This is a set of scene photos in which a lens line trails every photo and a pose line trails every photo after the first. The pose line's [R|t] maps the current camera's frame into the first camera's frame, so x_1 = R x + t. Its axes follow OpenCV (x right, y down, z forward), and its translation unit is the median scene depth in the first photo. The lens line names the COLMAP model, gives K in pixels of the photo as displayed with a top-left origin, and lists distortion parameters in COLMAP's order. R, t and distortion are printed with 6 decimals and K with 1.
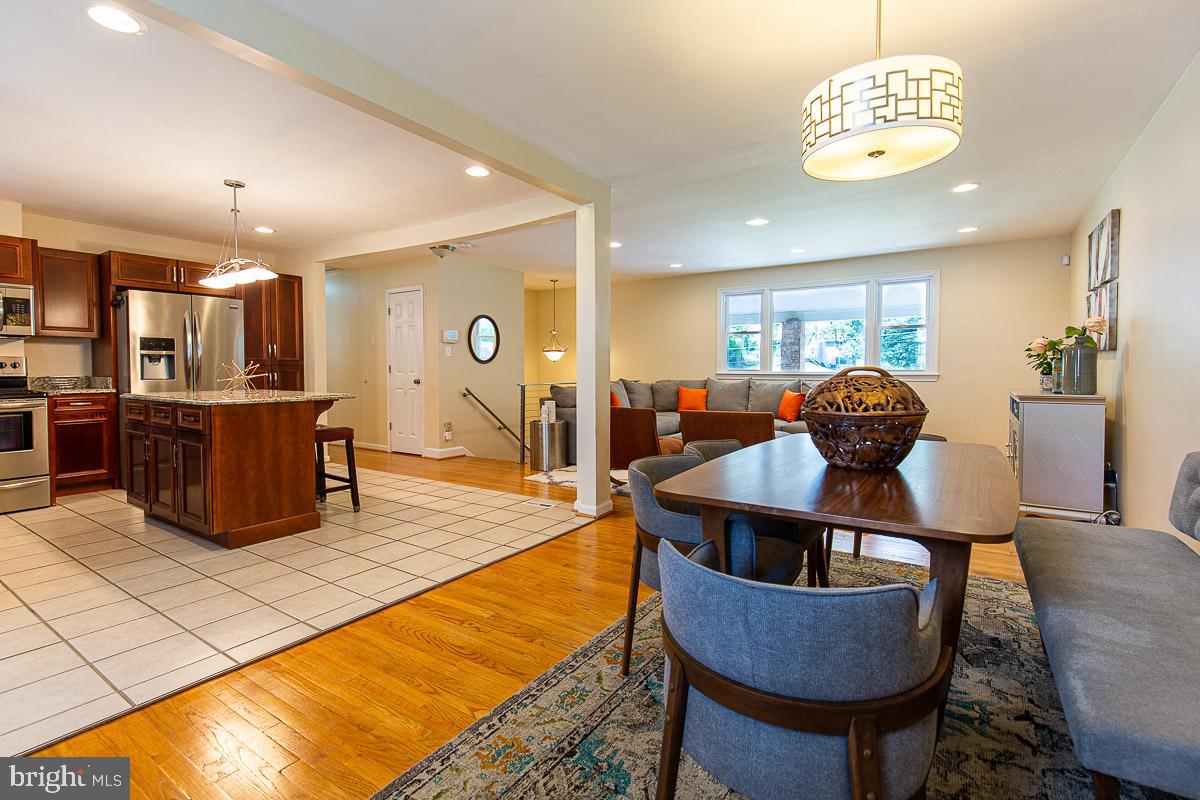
lens RADIAL K [[548.7, 0, 594.6], [0, 548.7, 384.0], [0, 0, 1]] dist [0.010356, -0.003702]
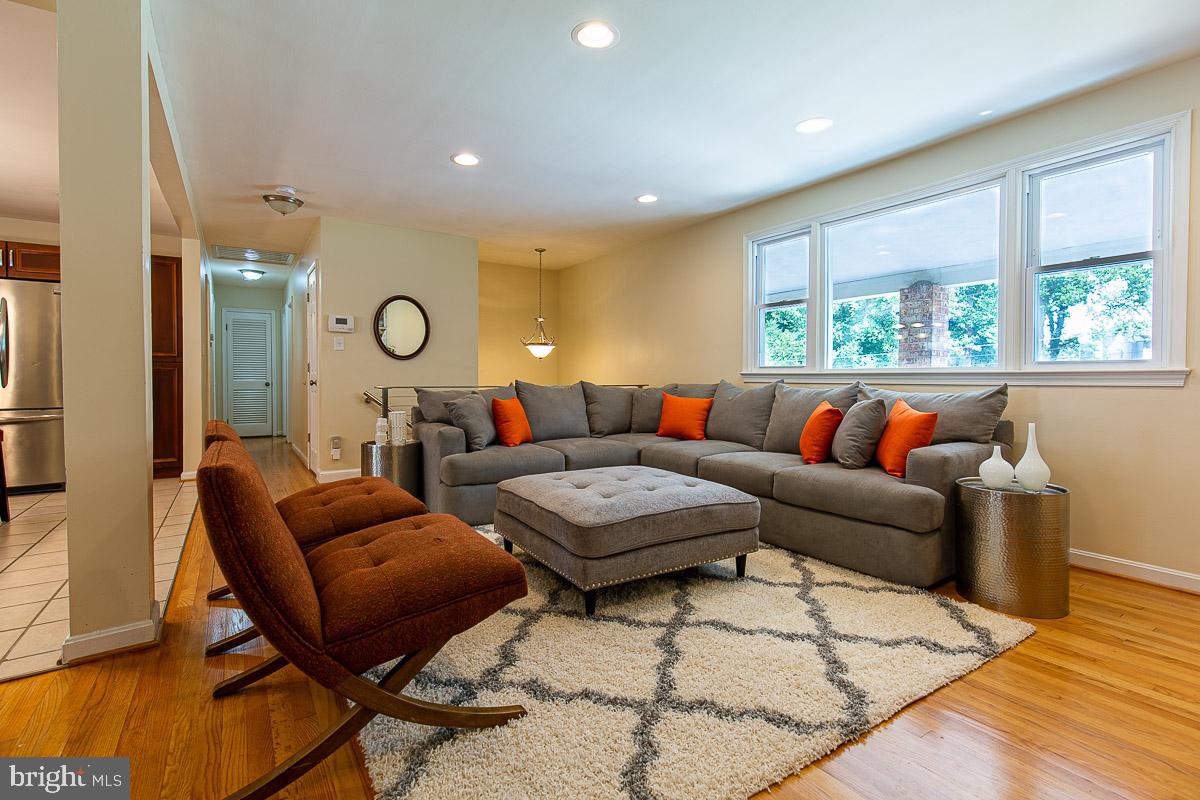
lens RADIAL K [[548.7, 0, 597.3], [0, 548.7, 389.5], [0, 0, 1]] dist [0.010356, -0.003702]
pose [[0.924172, 0.009118, -0.381868, 0.532267], [-0.011570, 0.999925, -0.004124, 0.005188], [0.381802, 0.008229, 0.924208, 0.642179]]
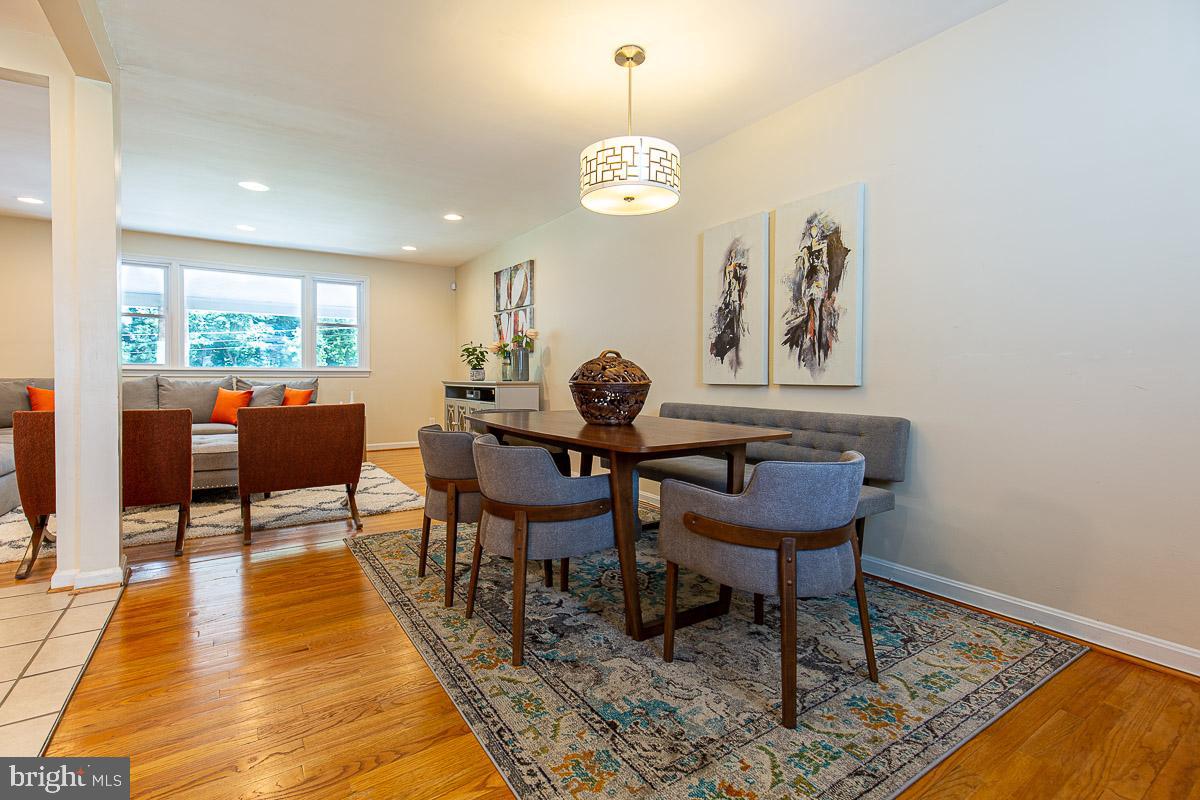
lens RADIAL K [[548.7, 0, 595.5], [0, 548.7, 382.3], [0, 0, 1]] dist [0.010356, -0.003702]
pose [[0.376909, -0.010486, 0.926191, -0.329820], [0.021651, 0.999762, 0.002509, 0.018520], [-0.925997, 0.019107, 0.377047, 0.220985]]
